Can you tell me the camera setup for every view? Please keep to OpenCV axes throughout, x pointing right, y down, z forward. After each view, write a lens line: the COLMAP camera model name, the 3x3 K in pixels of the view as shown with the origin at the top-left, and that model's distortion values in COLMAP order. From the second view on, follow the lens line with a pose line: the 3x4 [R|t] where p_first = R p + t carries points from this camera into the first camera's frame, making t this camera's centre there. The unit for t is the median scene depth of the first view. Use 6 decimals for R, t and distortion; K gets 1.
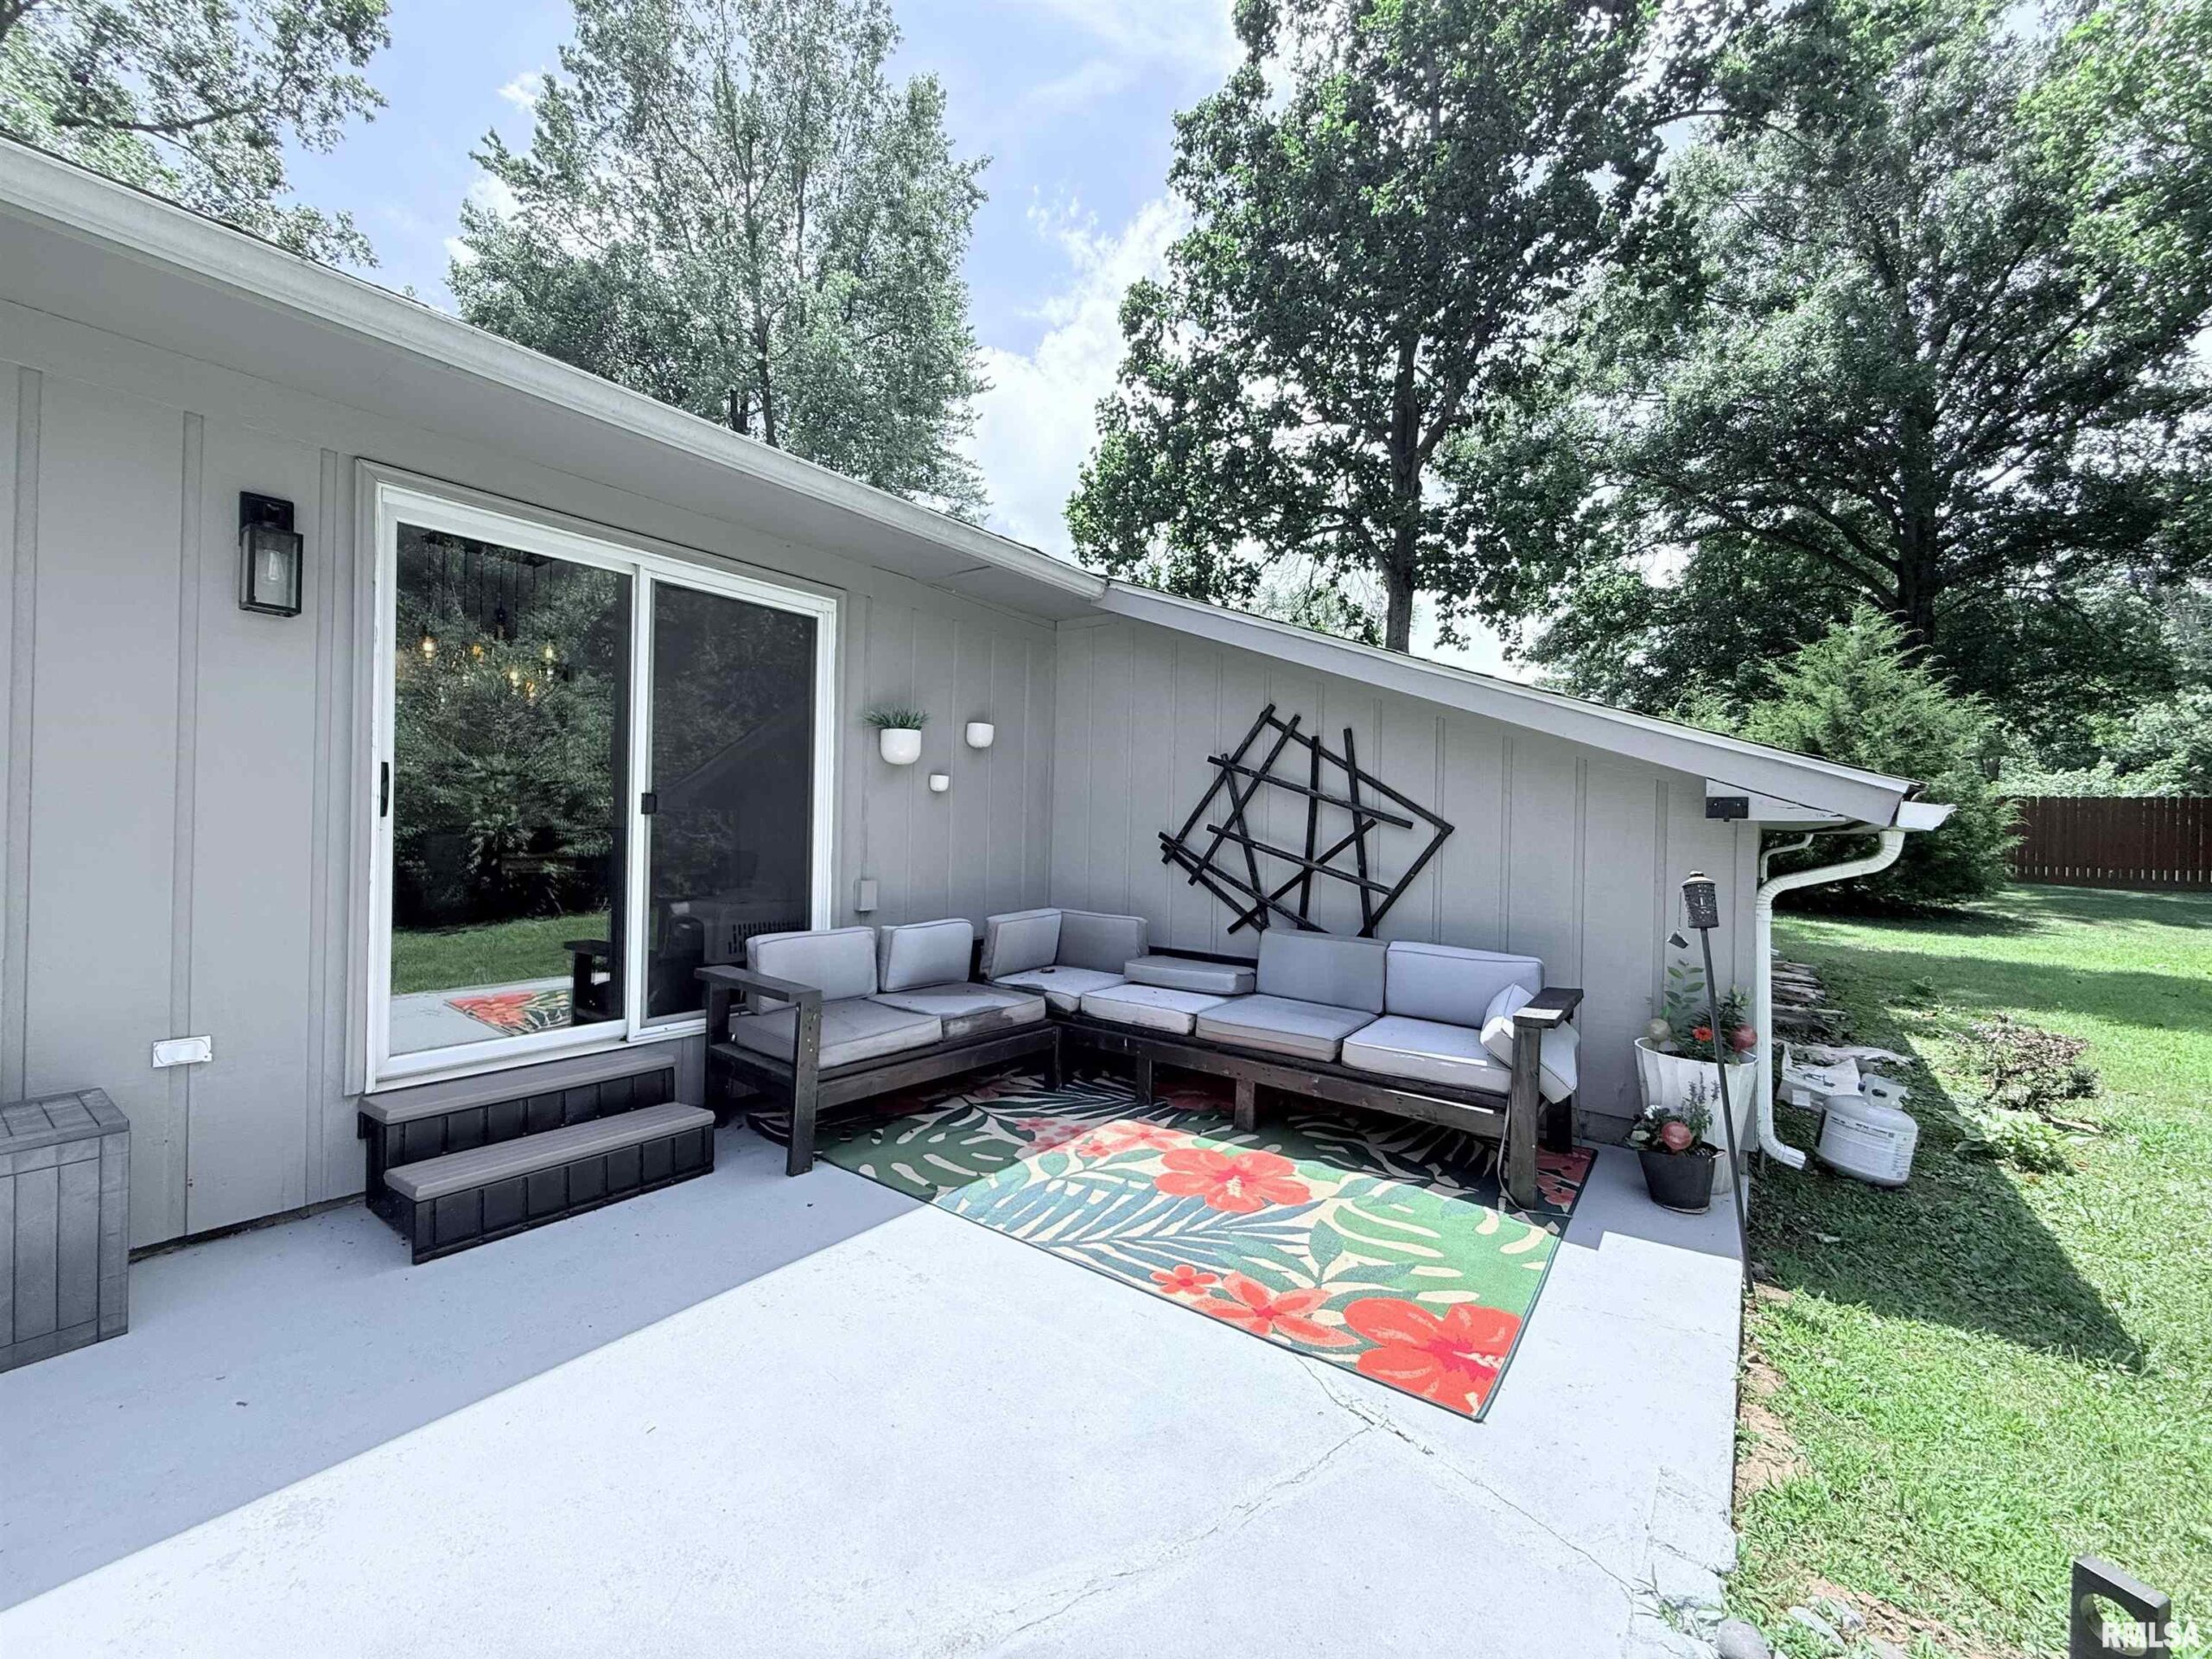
lens RADIAL K [[890.6, 0, 1098.9], [0, 890.6, 825.2], [0, 0, 1]] dist [-0.002720, 0.000951]
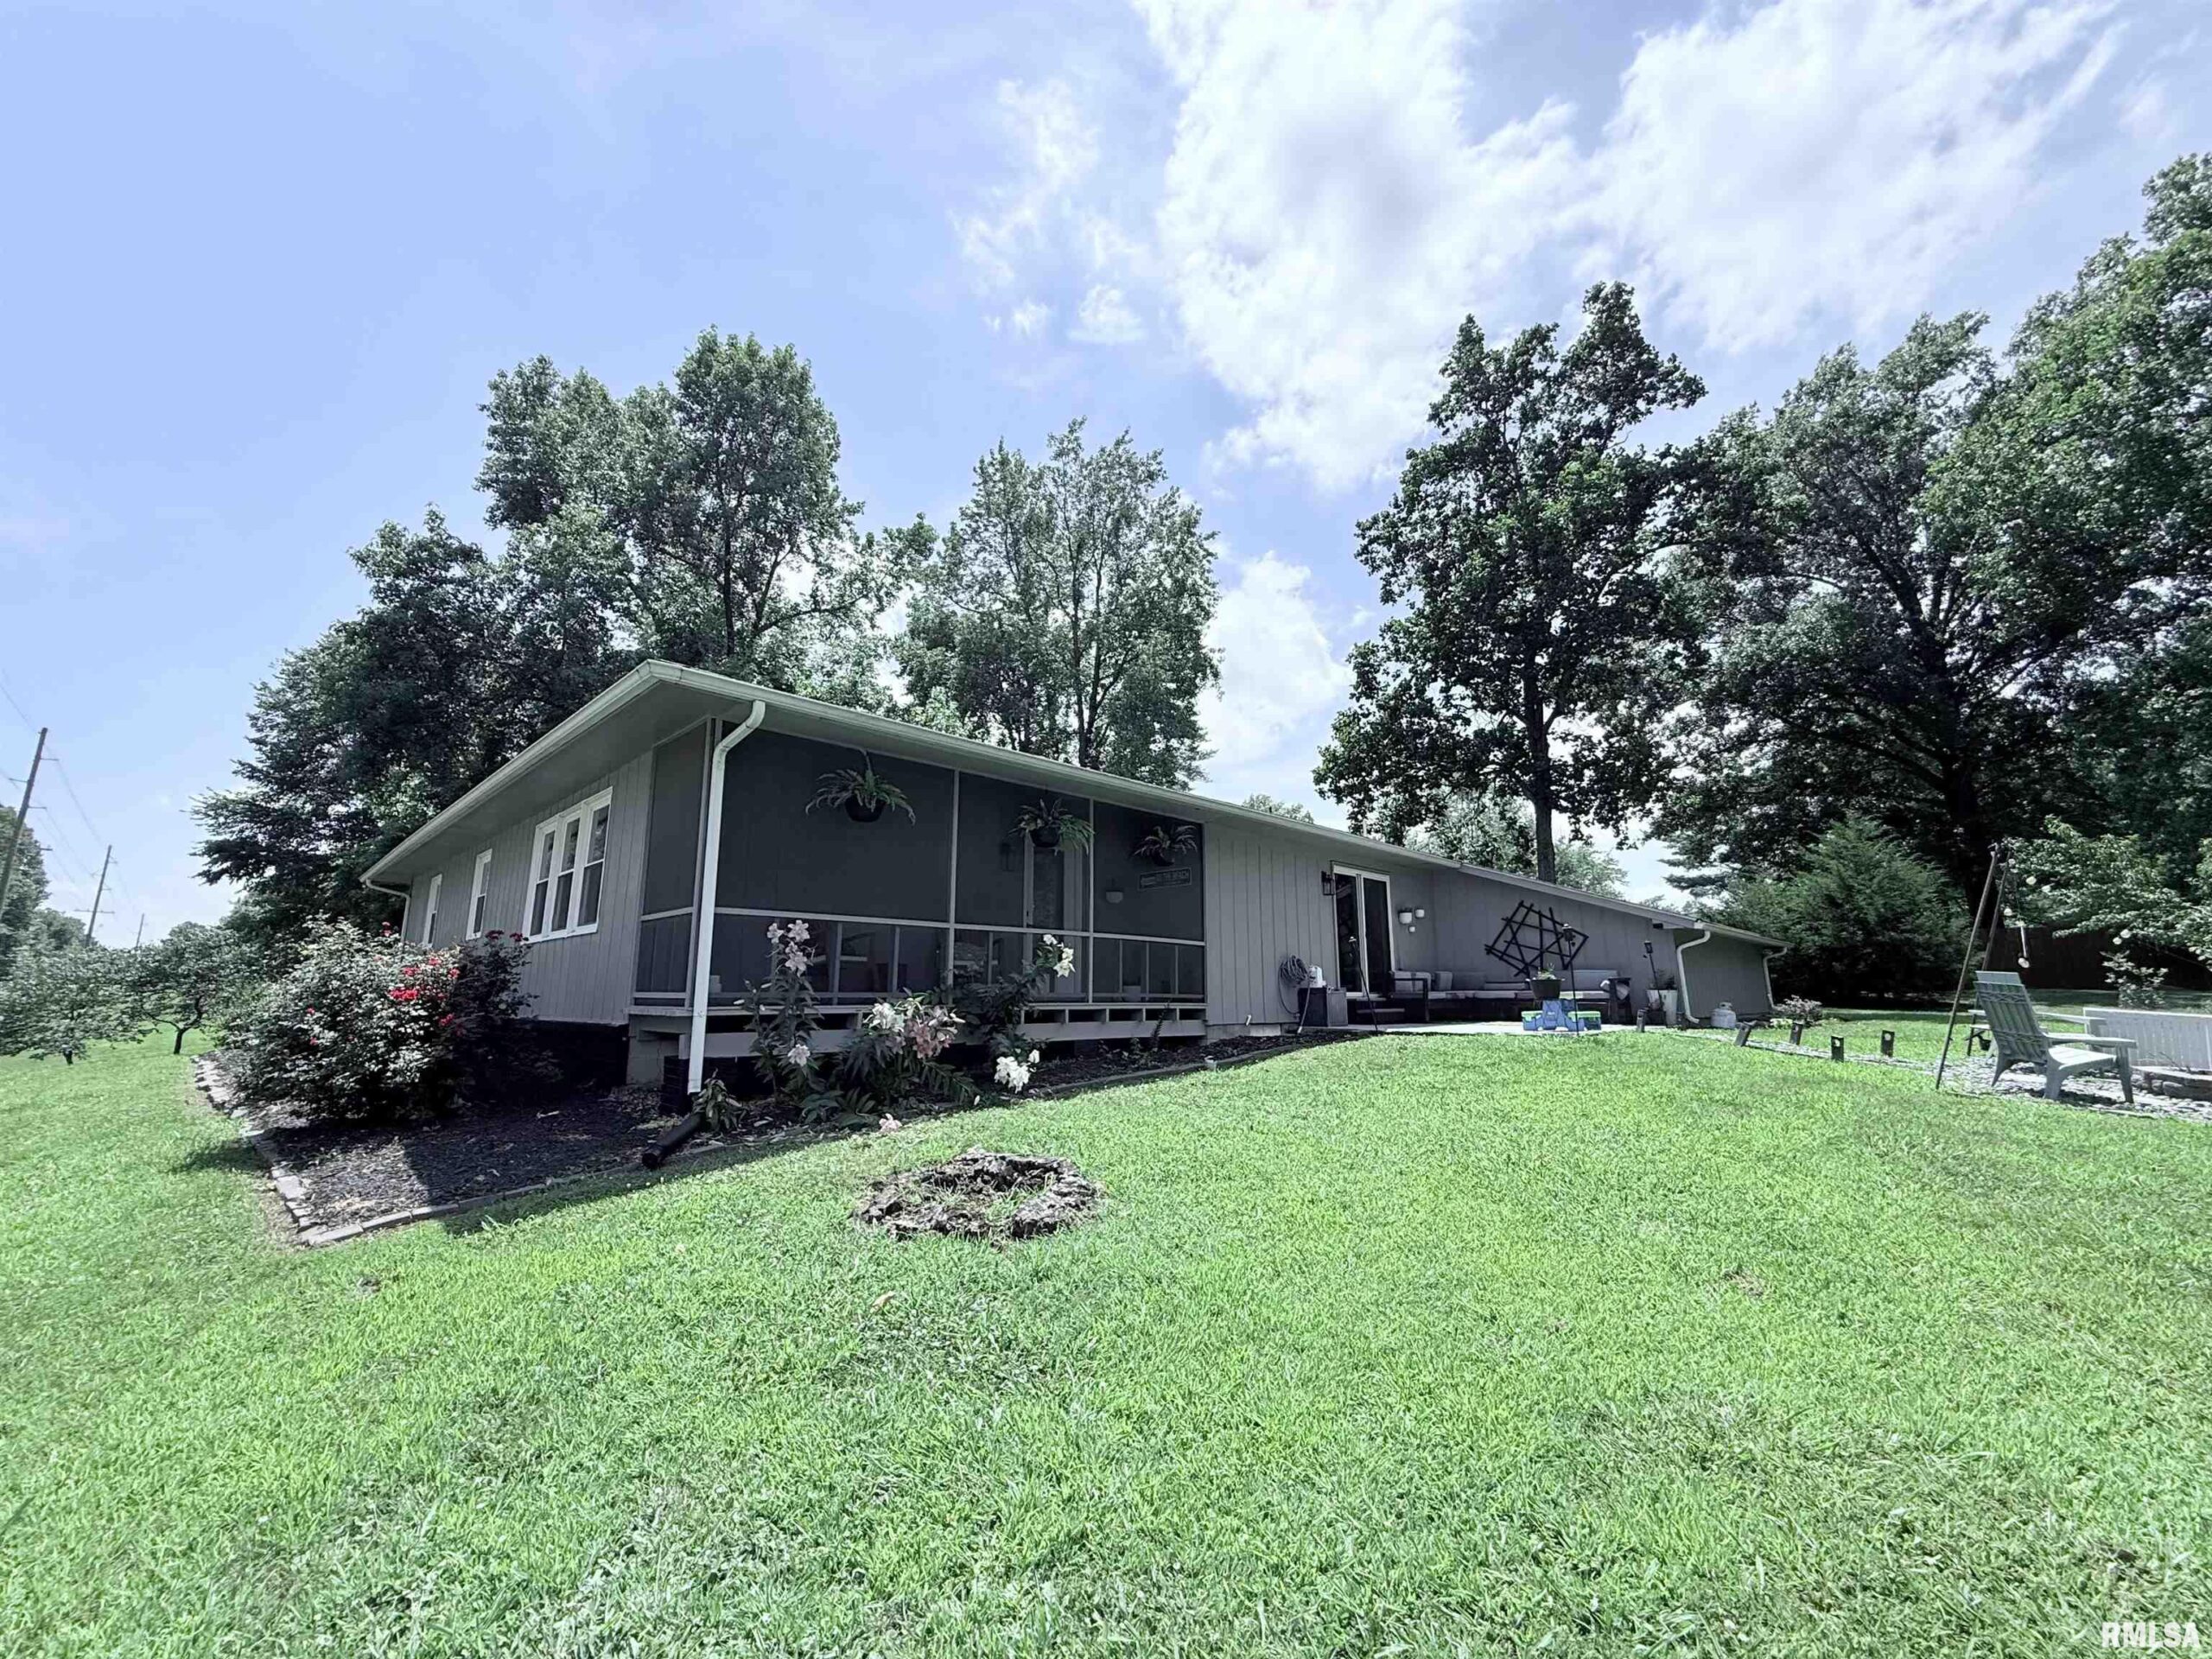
lens RADIAL K [[890.6, 0, 1088.5], [0, 890.6, 825.0], [0, 0, 1]] dist [-0.002720, 0.000951]
pose [[0.989676, -0.047566, -0.135202, -0.264115], [0.021362, 0.981741, -0.189020, 0.048445], [0.141724, 0.184181, 0.972621, -0.693356]]
